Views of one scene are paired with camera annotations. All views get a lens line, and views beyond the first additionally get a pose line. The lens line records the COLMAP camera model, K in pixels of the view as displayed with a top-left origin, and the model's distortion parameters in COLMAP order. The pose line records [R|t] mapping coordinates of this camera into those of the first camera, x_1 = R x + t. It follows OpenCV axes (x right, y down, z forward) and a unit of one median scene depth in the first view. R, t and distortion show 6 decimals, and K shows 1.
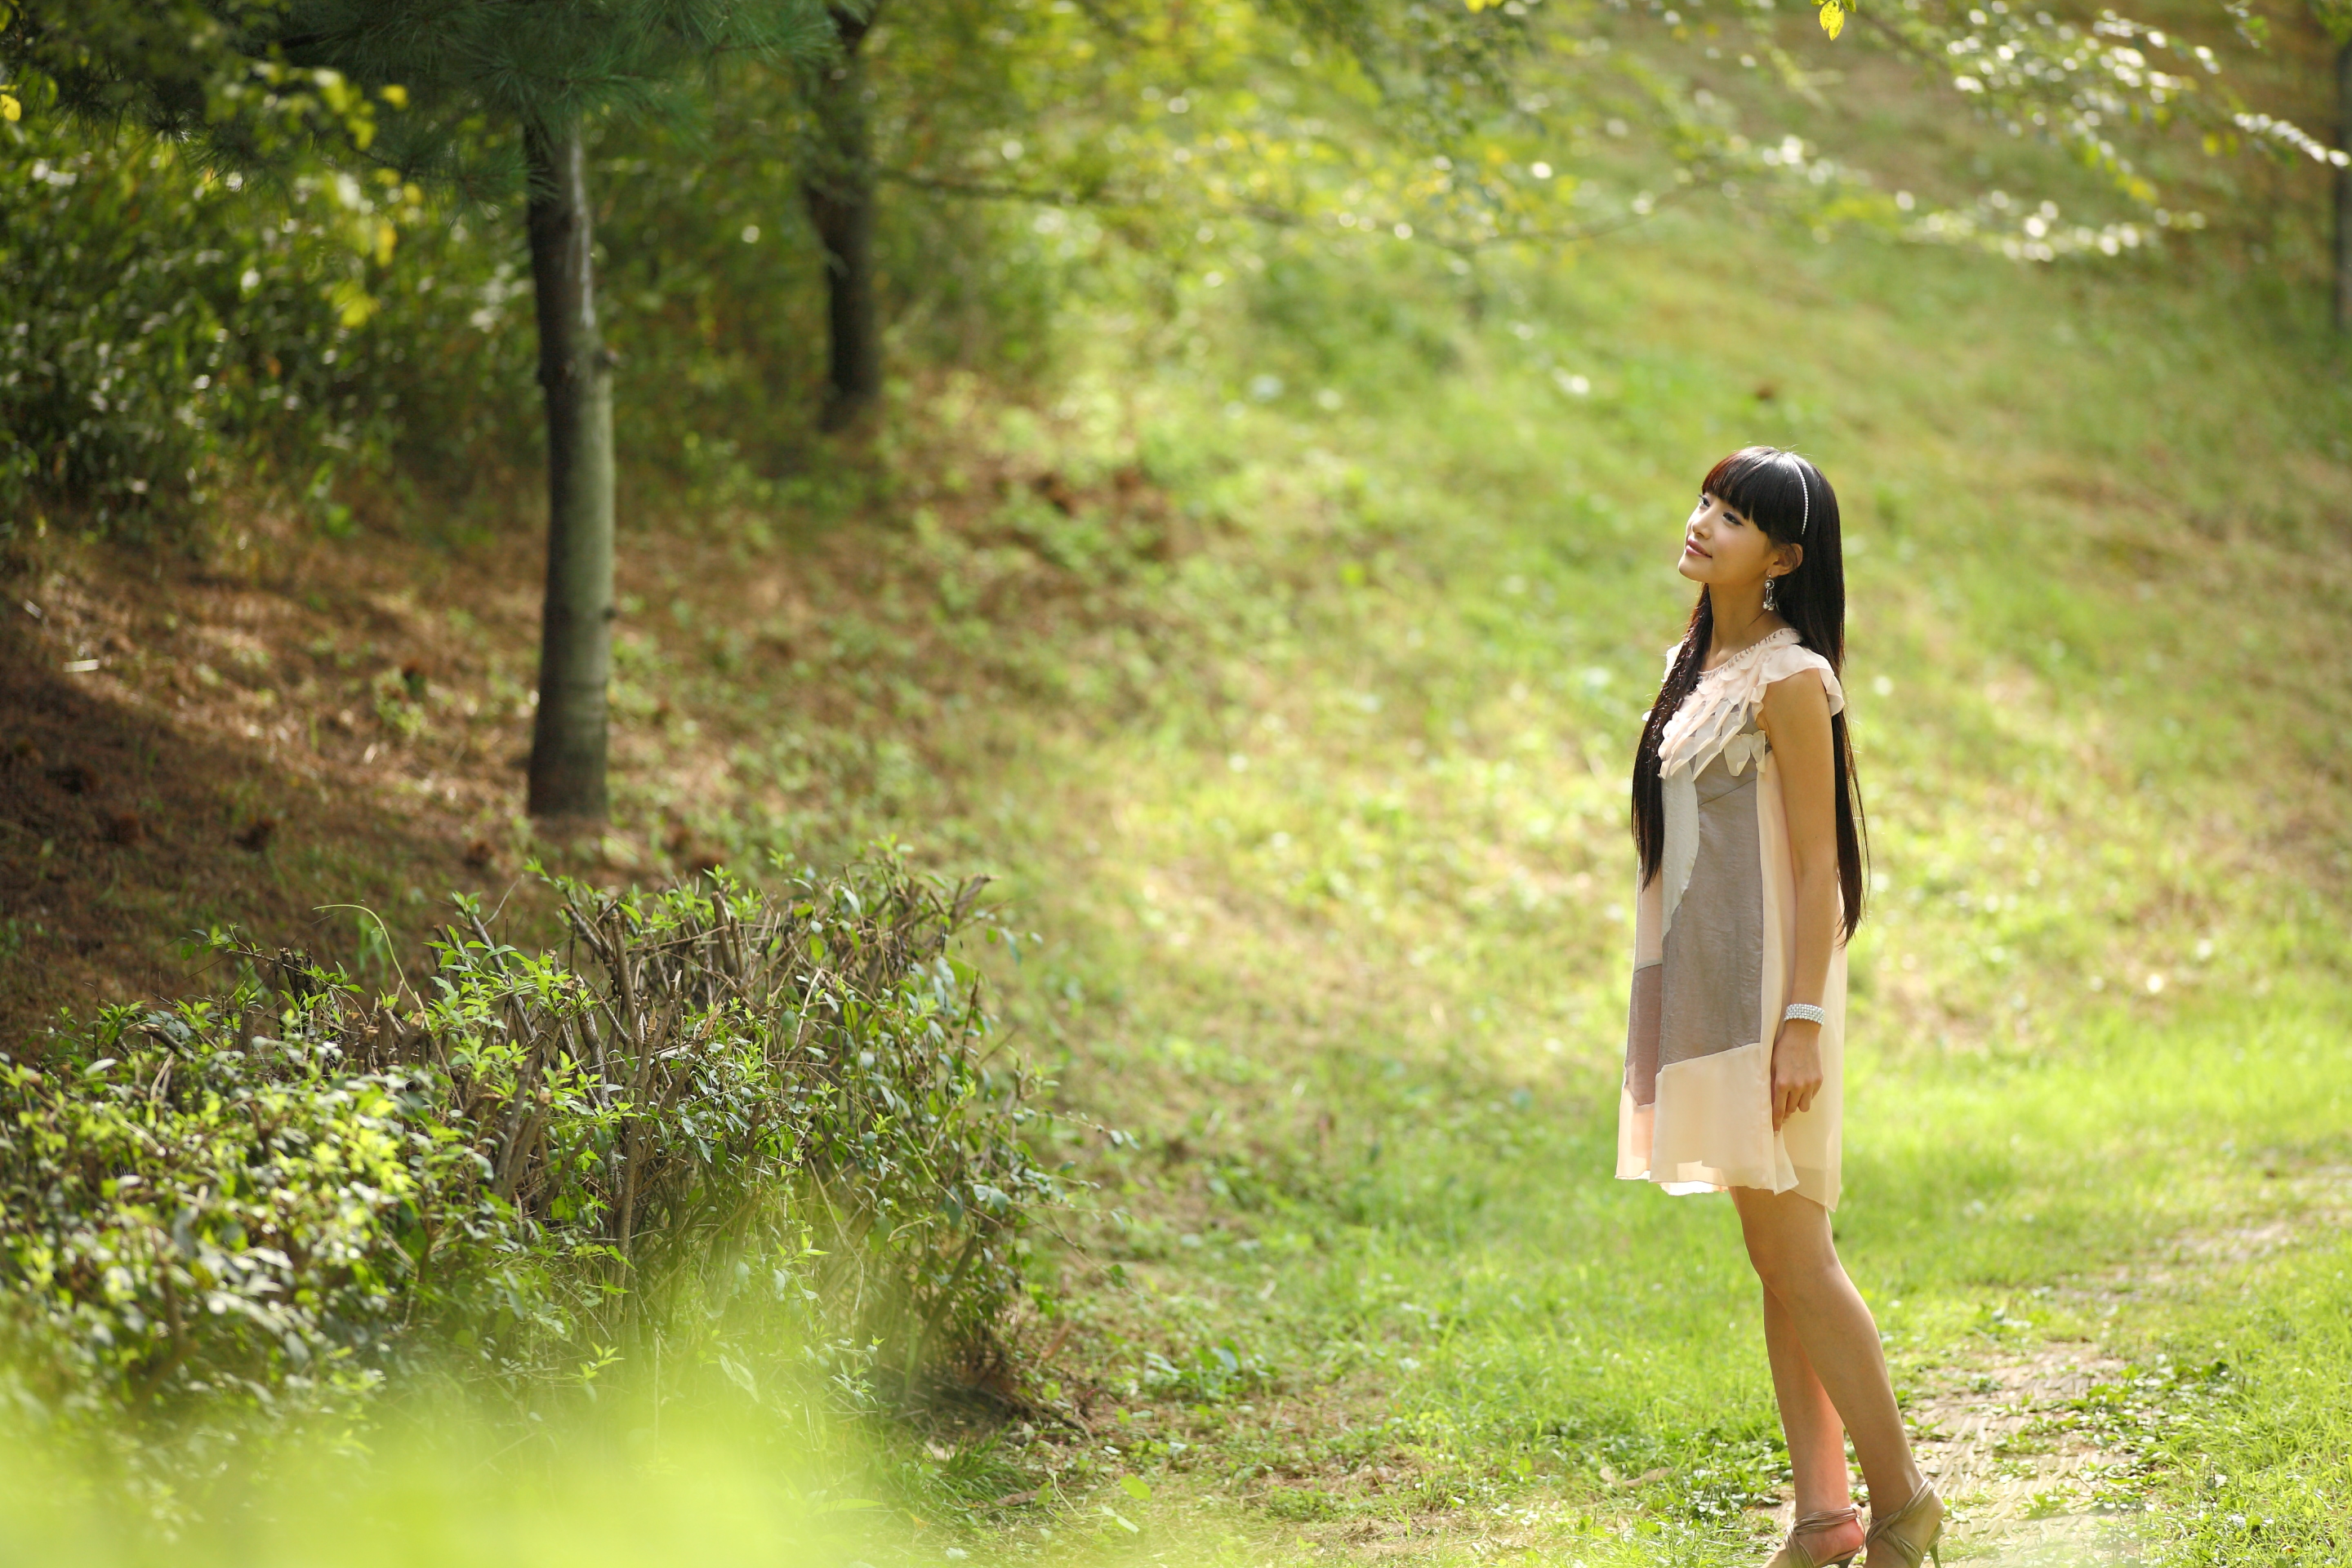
lens RADIAL K [[9811.5, 0, 1176.0], [0, 9811.5, 784.0], [0, 0, 1]] dist [-0.267375, 1.577479]
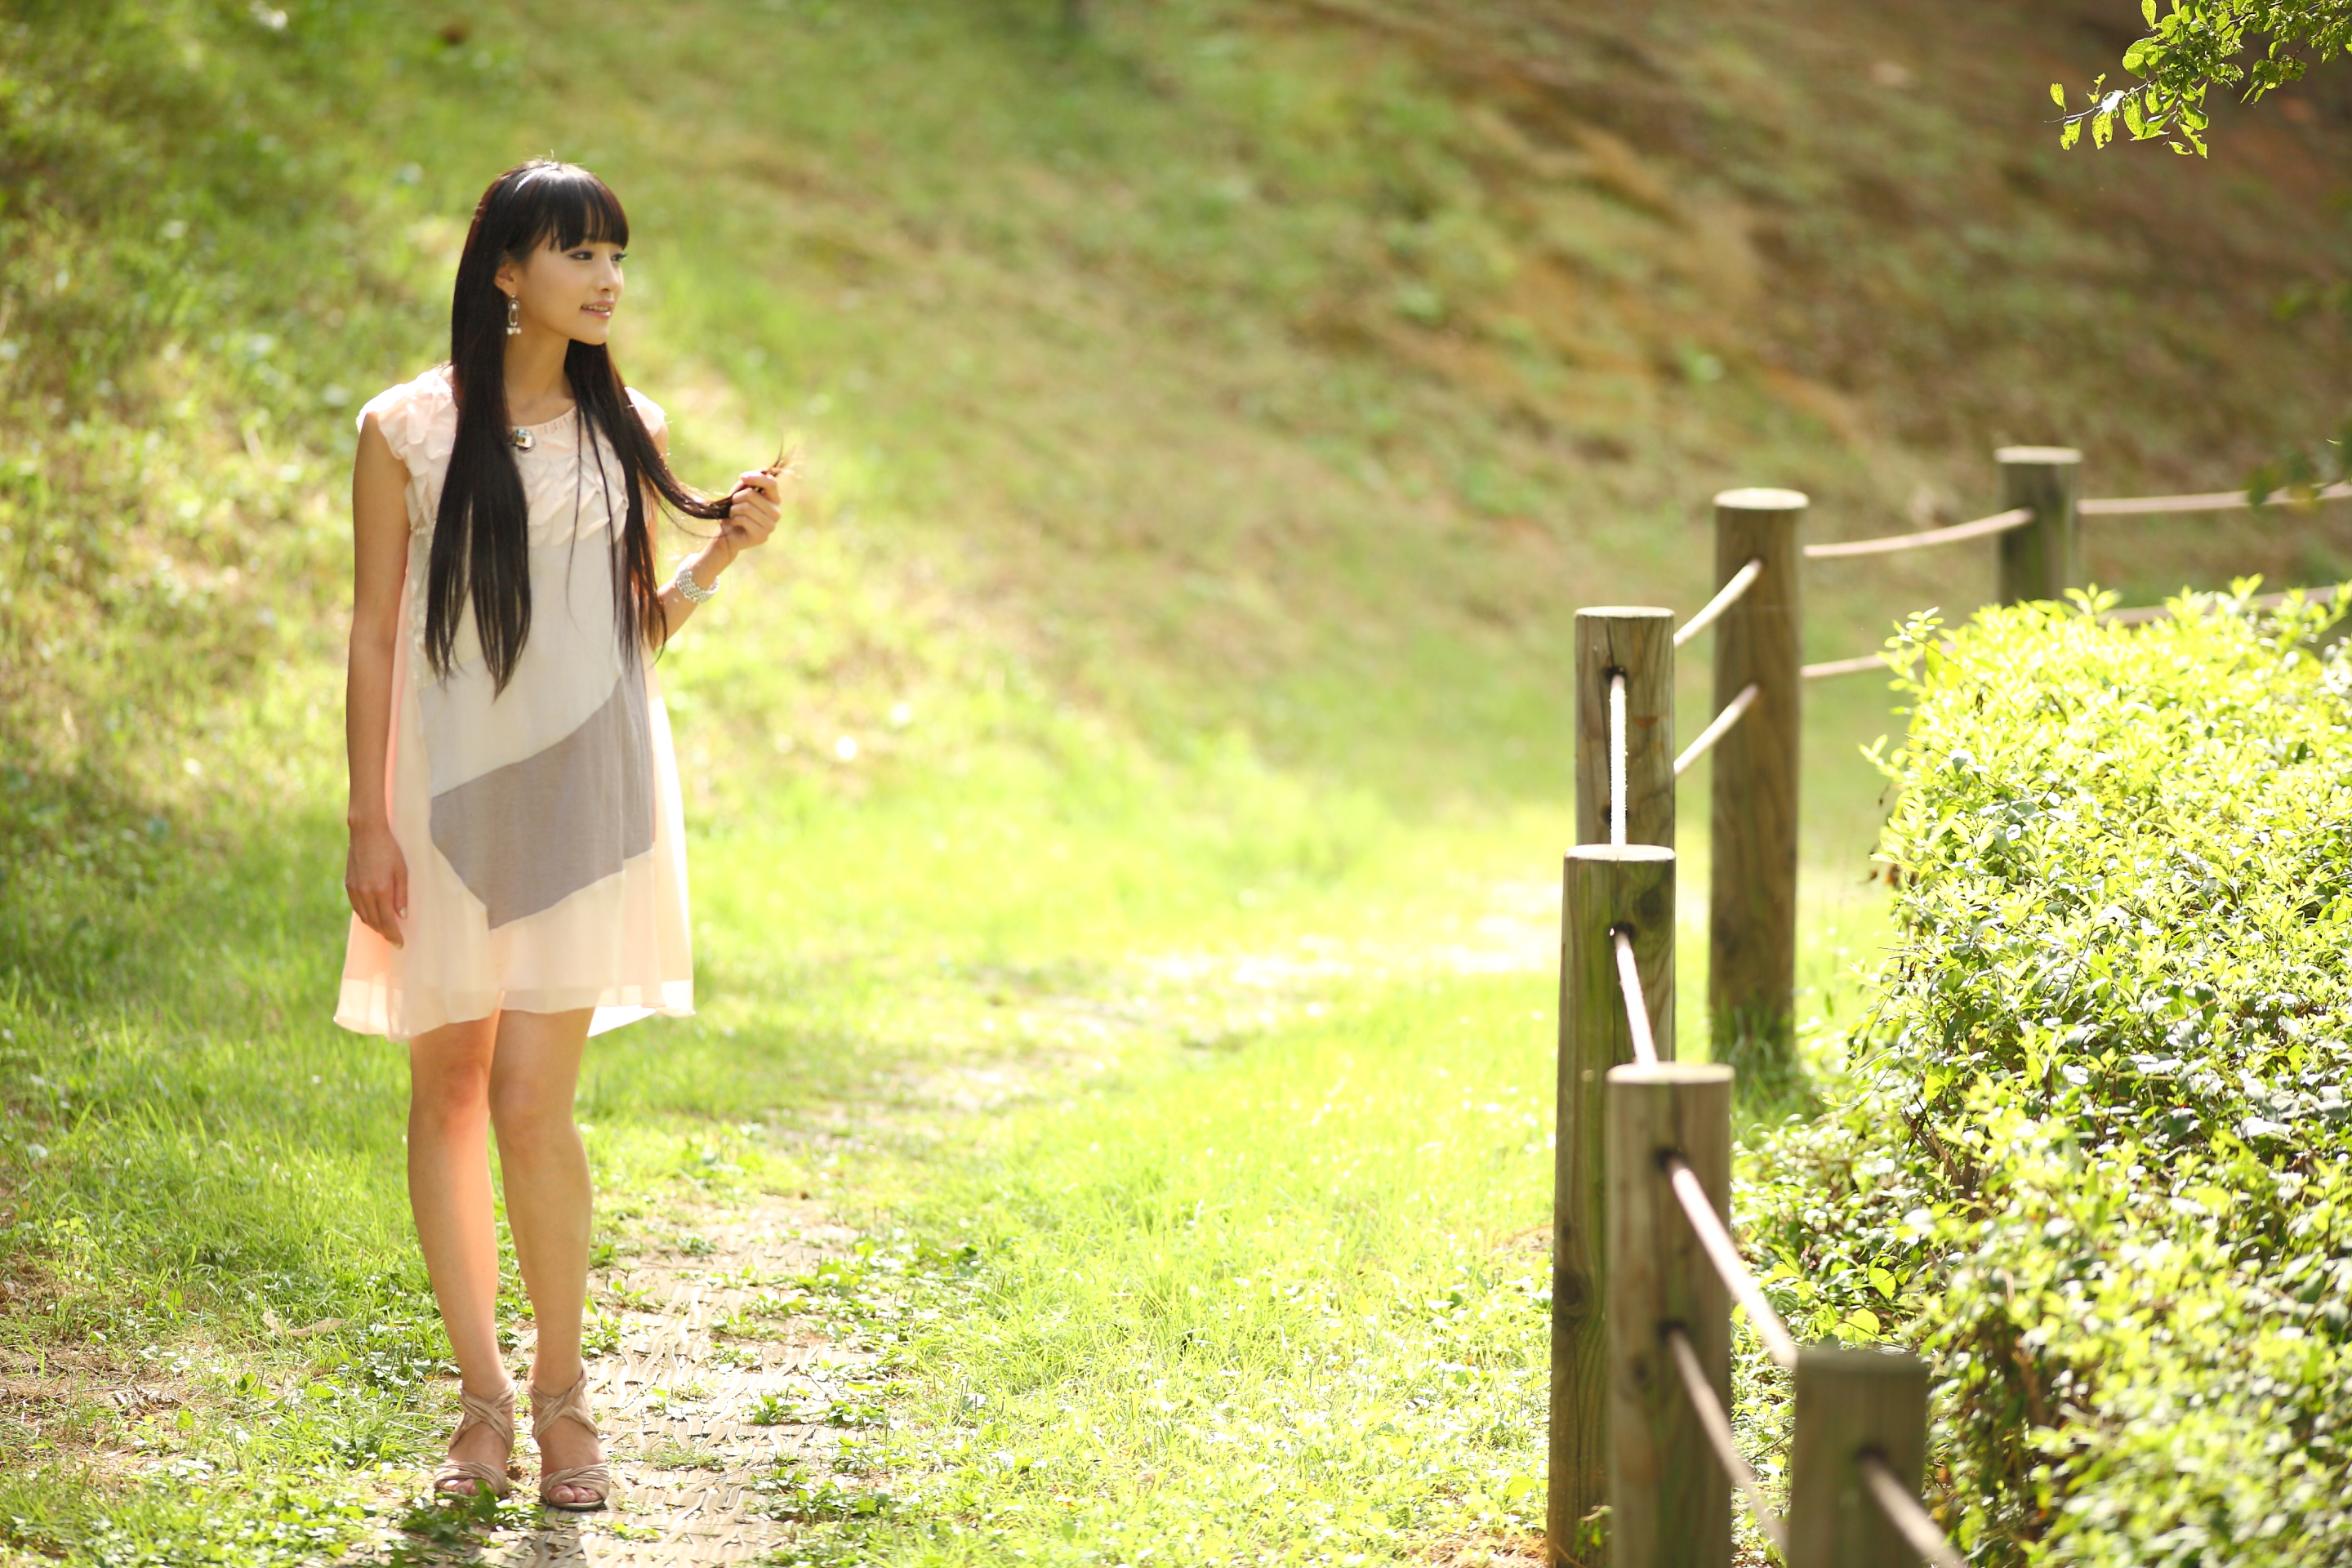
lens RADIAL K [[10153.6, 0, 1176.0], [0, 10153.6, 784.0], [0, 0, 1]] dist [-0.190145, -4.643606]
pose [[0.983379, 0.097618, 0.153087, -0.018420], [-0.103647, 0.994103, 0.031888, -0.013207], [-0.149071, -0.047224, 0.987698, 0.098975]]
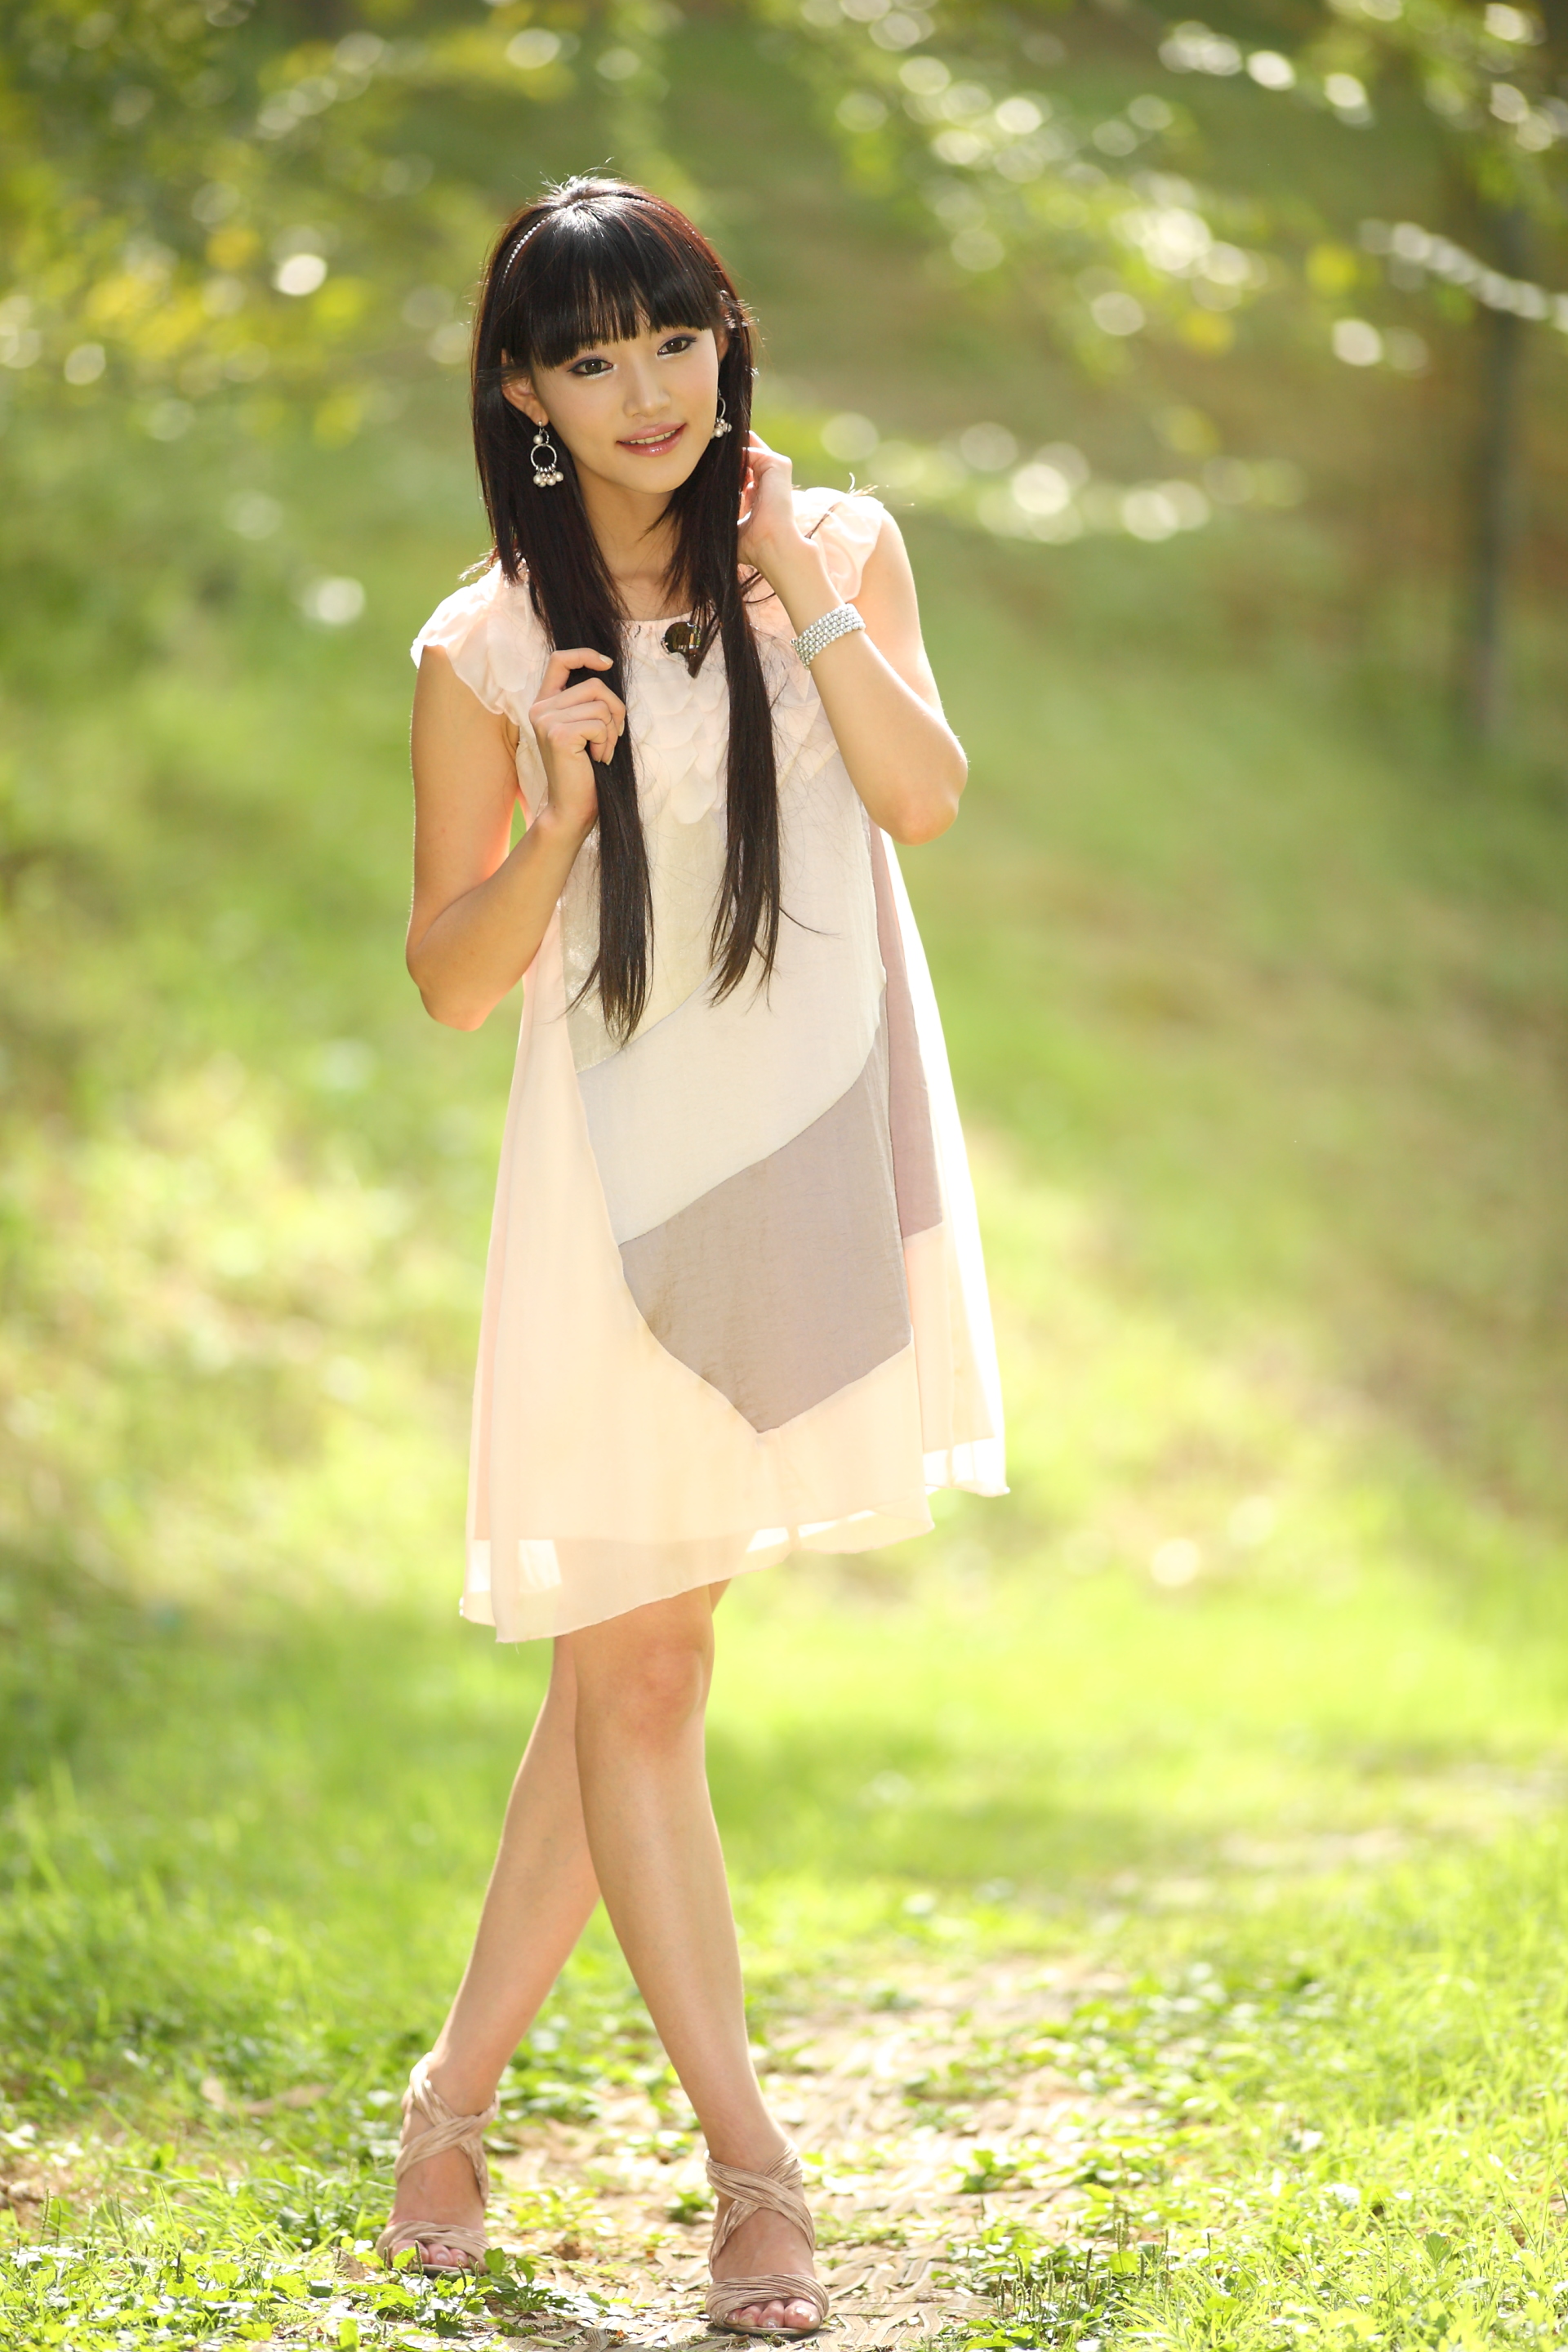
lens RADIAL K [[11798.1, 0, 784.0], [0, 11798.1, 1176.0], [0, 0, 1]] dist [0.020773, -6.602435]
pose [[0.996021, 0.055345, 0.069855, 0.025398], [-0.052103, 0.997515, -0.047418, 0.046694], [-0.072306, 0.043589, 0.996430, 0.309316]]
